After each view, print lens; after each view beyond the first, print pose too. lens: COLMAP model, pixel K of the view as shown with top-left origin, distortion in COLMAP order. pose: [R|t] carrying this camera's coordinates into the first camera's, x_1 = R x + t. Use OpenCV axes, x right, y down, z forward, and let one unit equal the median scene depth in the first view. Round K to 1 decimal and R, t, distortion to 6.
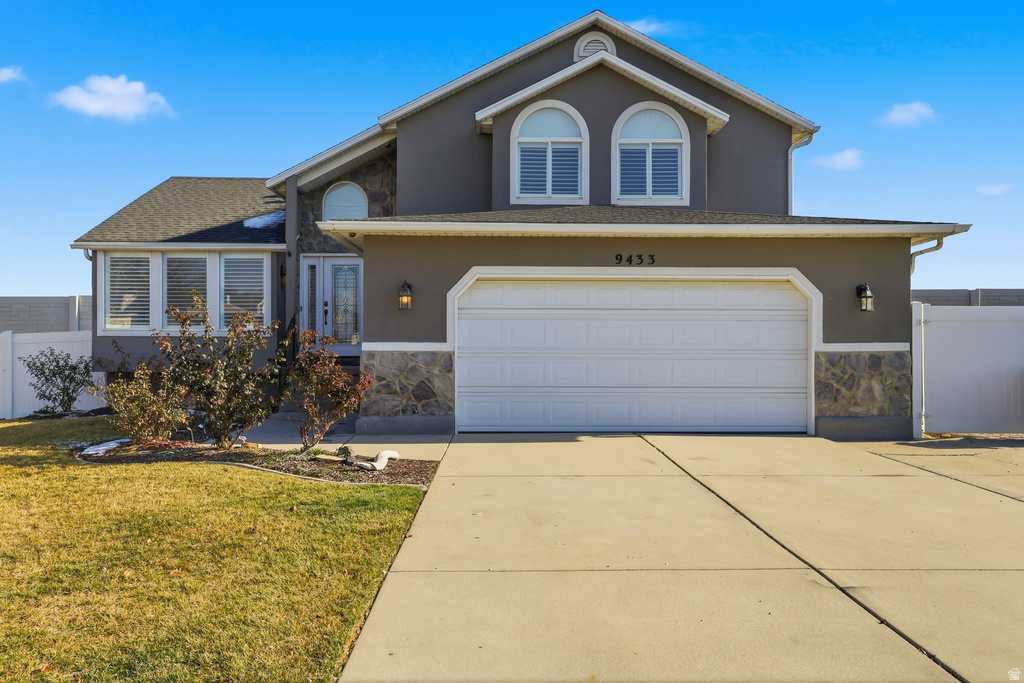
lens RADIAL K [[762.3, 0, 512.0], [0, 762.3, 341.5], [0, 0, 1]] dist [0.005003, 0.001125]
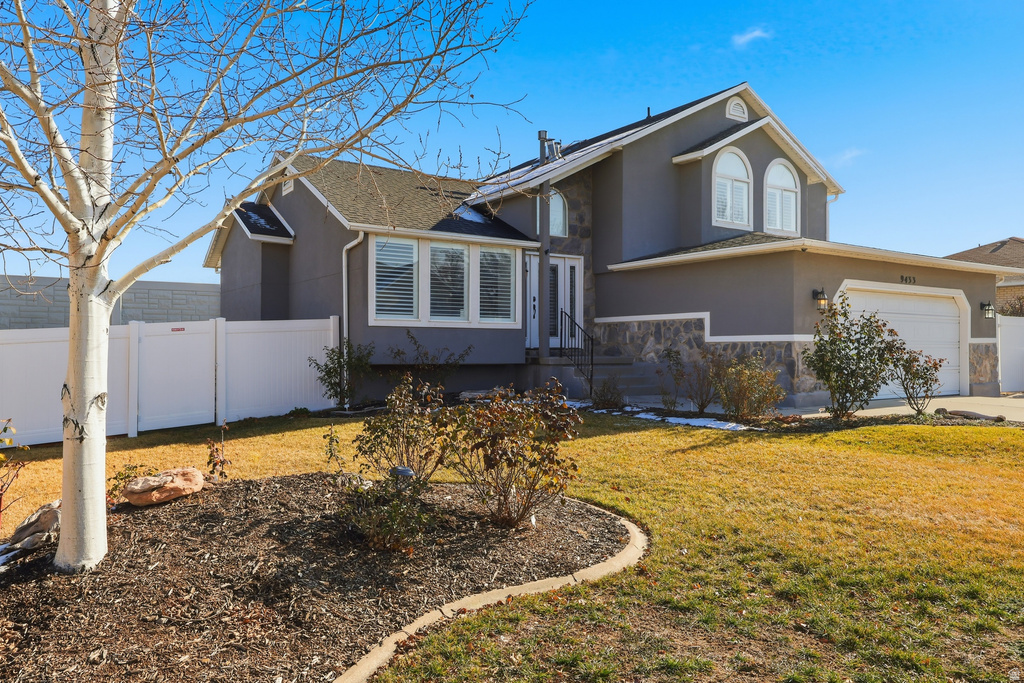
lens RADIAL K [[744.9, 0, 512.0], [0, 744.9, 341.5], [0, 0, 1]] dist [0.003084, 0.001482]
pose [[0.842789, 0.002851, 0.538236, -1.243586], [-0.005251, 0.999982, 0.002925, 0.010727], [-0.538218, -0.005292, 0.842789, 0.199105]]
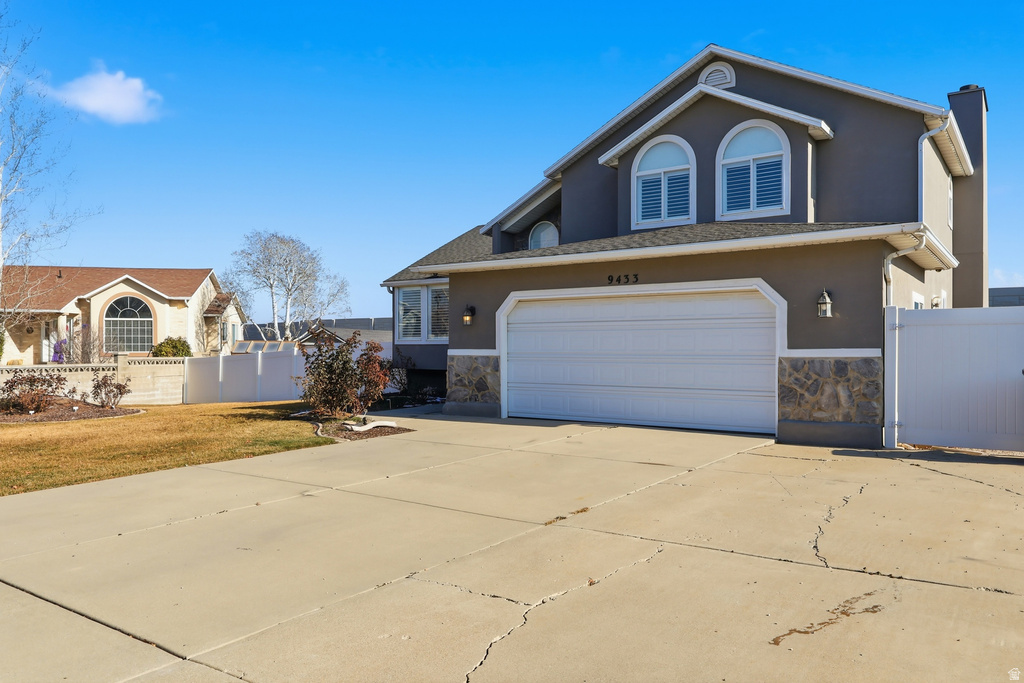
lens RADIAL K [[744.9, 0, 512.0], [0, 744.9, 341.5], [0, 0, 1]] dist [0.003084, 0.001482]
pose [[0.800506, -0.008091, -0.599271, 0.713851], [0.005259, 0.999965, -0.006476, -0.003592], [0.599302, 0.002032, 0.800520, -0.033994]]
